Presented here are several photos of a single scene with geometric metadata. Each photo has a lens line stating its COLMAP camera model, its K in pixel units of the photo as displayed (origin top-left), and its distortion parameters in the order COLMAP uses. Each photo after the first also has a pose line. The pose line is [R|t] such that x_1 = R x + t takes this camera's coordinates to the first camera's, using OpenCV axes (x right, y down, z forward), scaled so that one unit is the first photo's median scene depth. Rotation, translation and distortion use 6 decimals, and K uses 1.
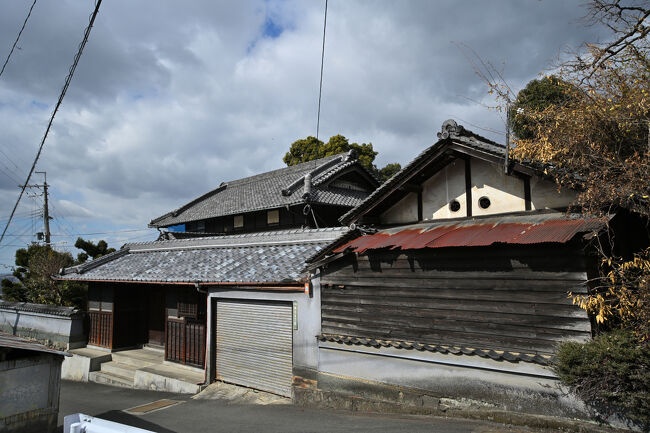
lens RADIAL K [[449.3, 0, 325.0], [0, 449.3, 216.5], [0, 0, 1]] dist [0.029658, 0.000377]
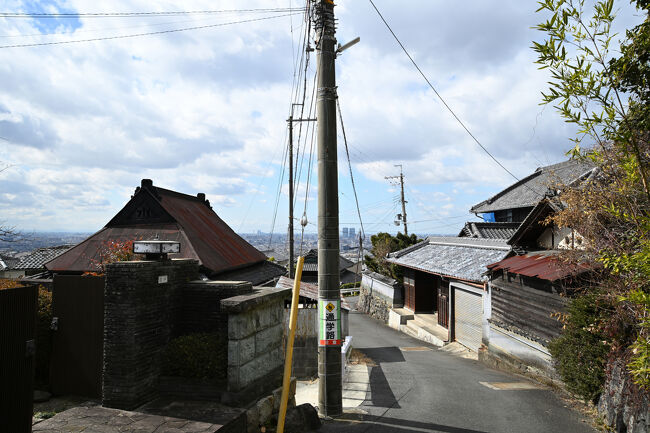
lens RADIAL K [[449.3, 0, 325.0], [0, 449.3, 216.5], [0, 0, 1]] dist [0.029658, 0.000377]
pose [[0.734746, -0.011207, -0.678250, 0.317796], [0.052150, 0.997838, 0.040007, -0.089360], [0.676335, -0.064765, 0.733742, -0.246874]]
